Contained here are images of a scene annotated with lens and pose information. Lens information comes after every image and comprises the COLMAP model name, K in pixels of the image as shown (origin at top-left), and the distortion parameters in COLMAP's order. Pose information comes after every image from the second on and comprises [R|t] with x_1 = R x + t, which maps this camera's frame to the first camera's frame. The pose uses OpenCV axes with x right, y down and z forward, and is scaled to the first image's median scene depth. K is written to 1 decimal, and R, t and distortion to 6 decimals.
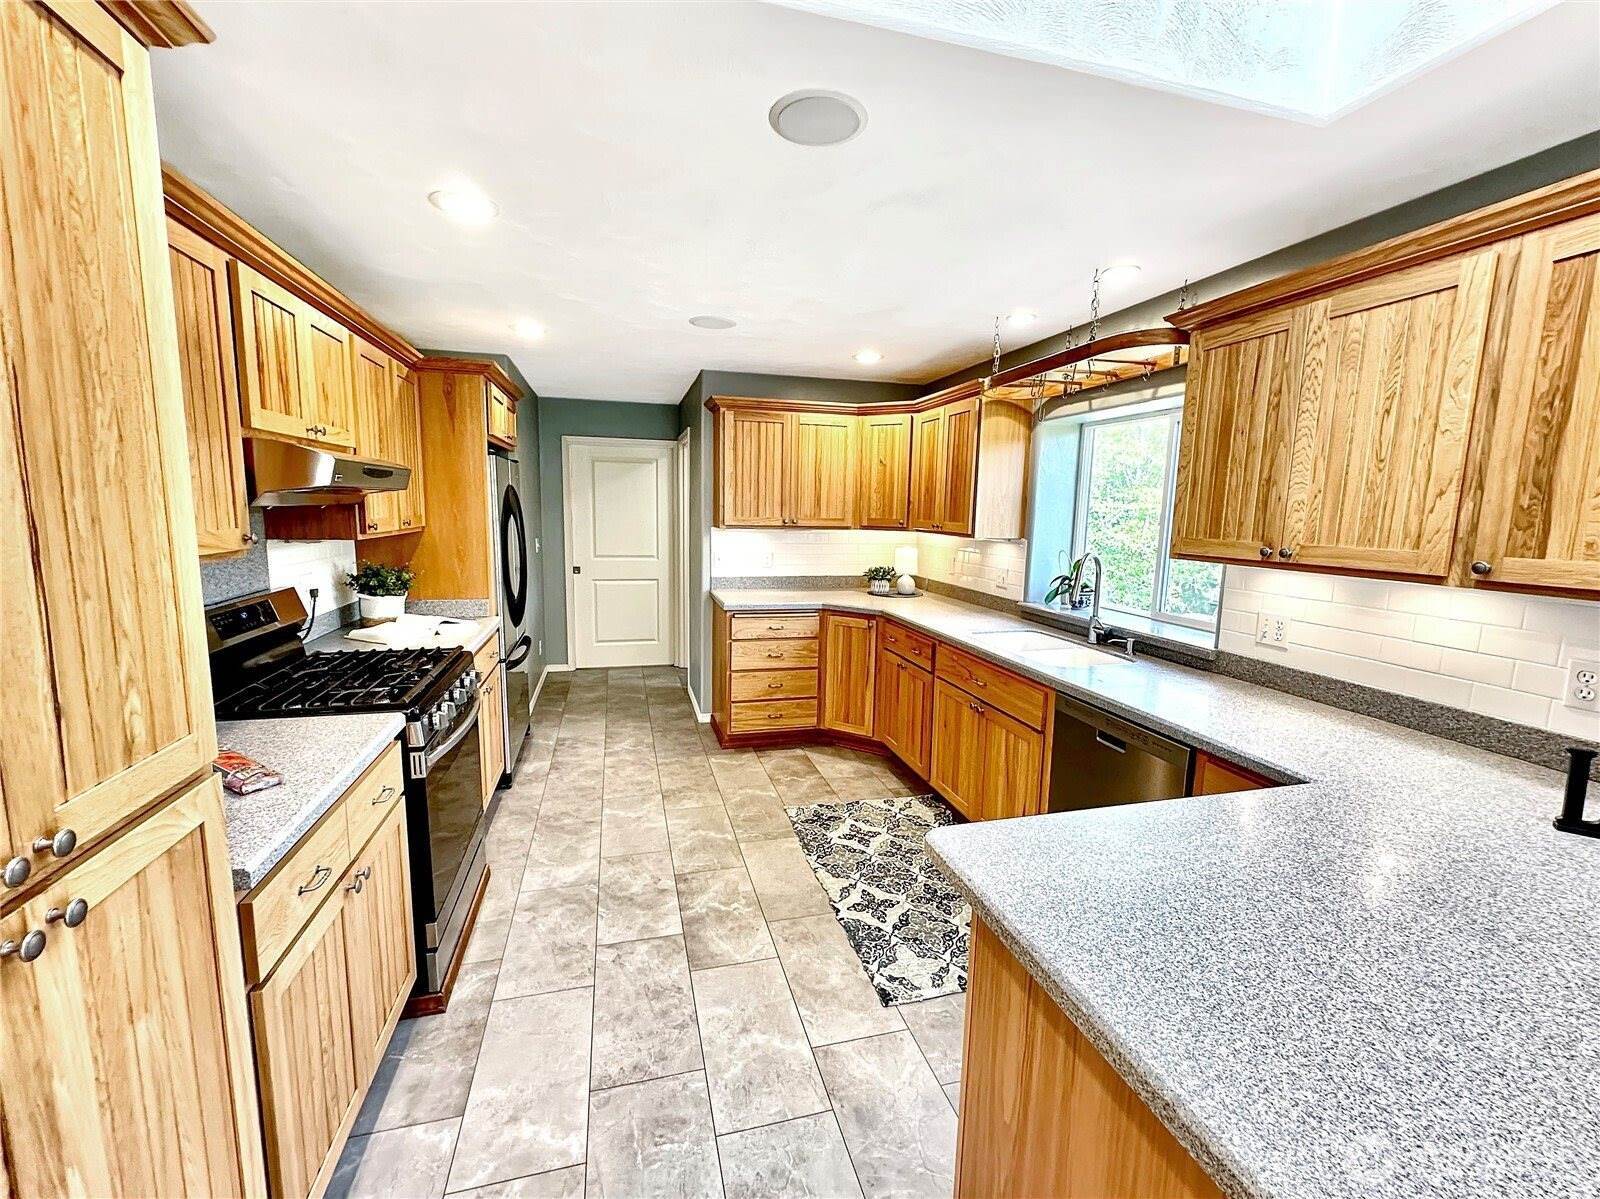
lens RADIAL K [[659.0, 0, 800.4], [0, 659.0, 593.3], [0, 0, 1]] dist [0.000181, -0.000022]
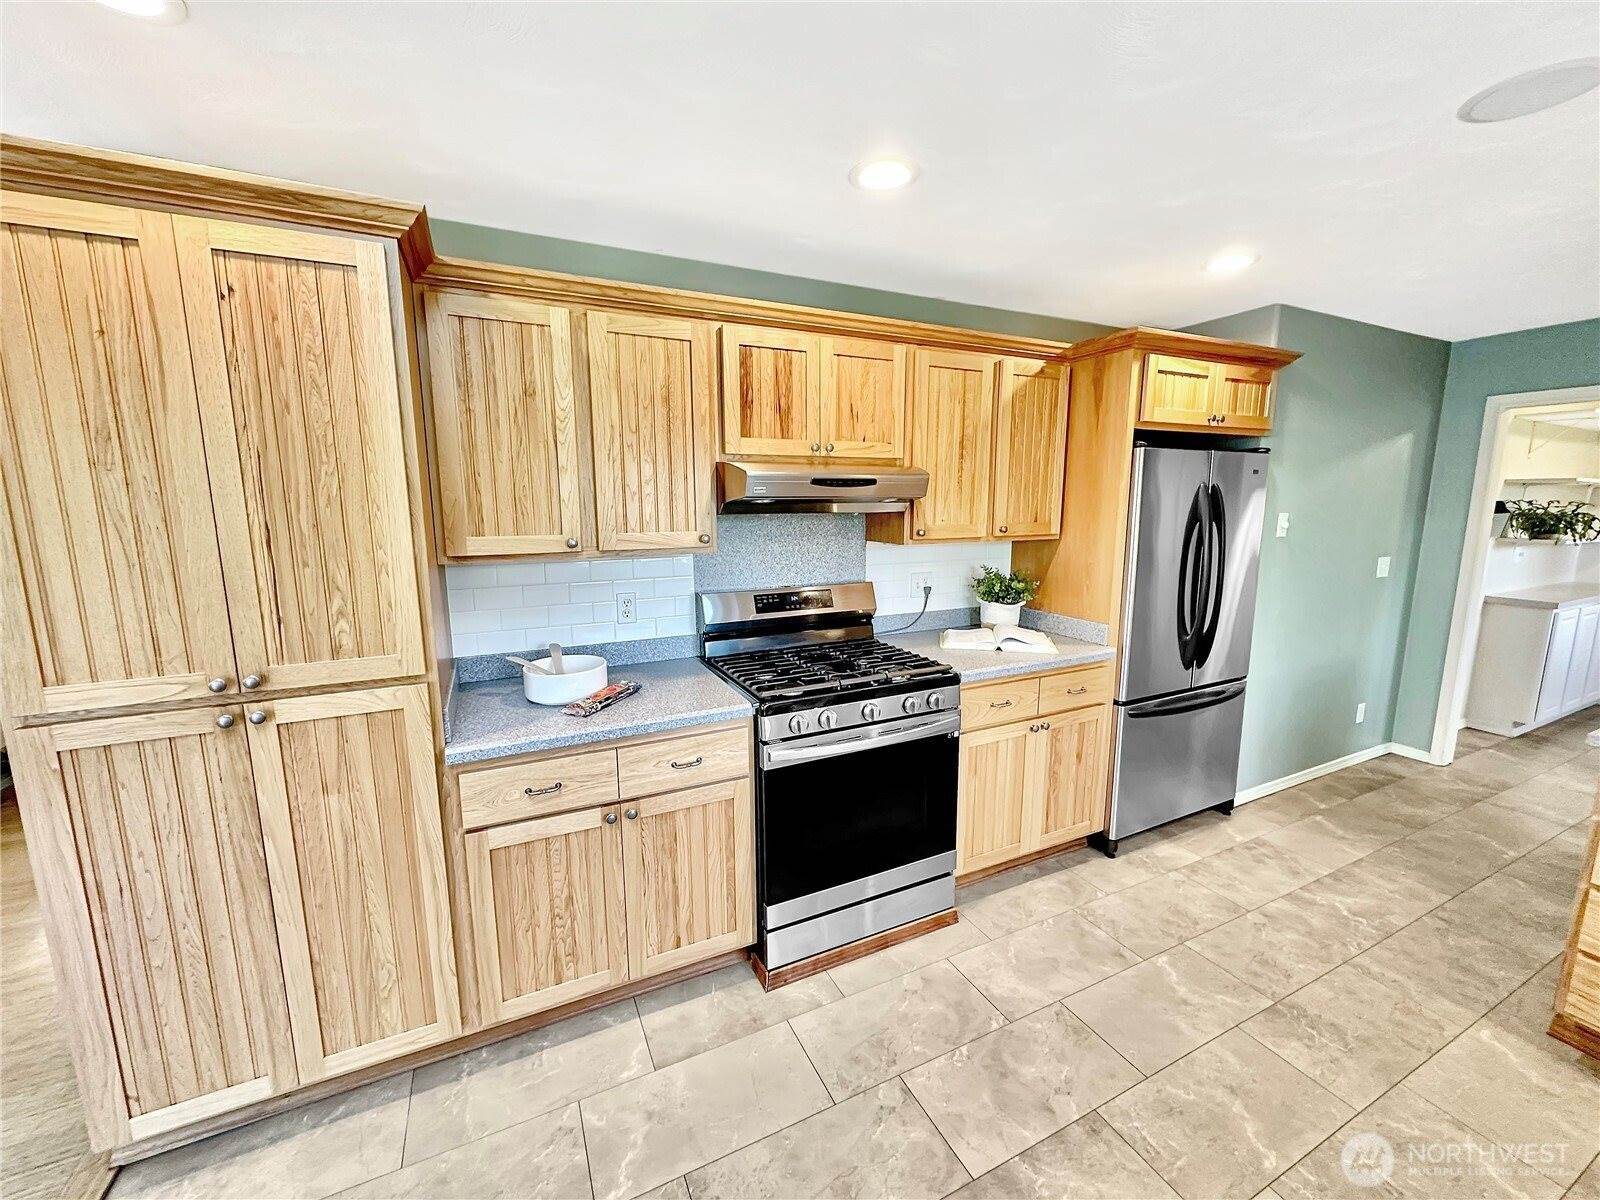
lens RADIAL K [[636.7, 0, 800.0], [0, 636.7, 600.0], [0, 0, 1]] dist [0.000695, 0.000226]
pose [[0.183765, 0.128410, -0.974547, 0.266488], [-0.120996, 0.986846, 0.107215, -0.070895], [0.975495, 0.098214, 0.196884, 0.542790]]
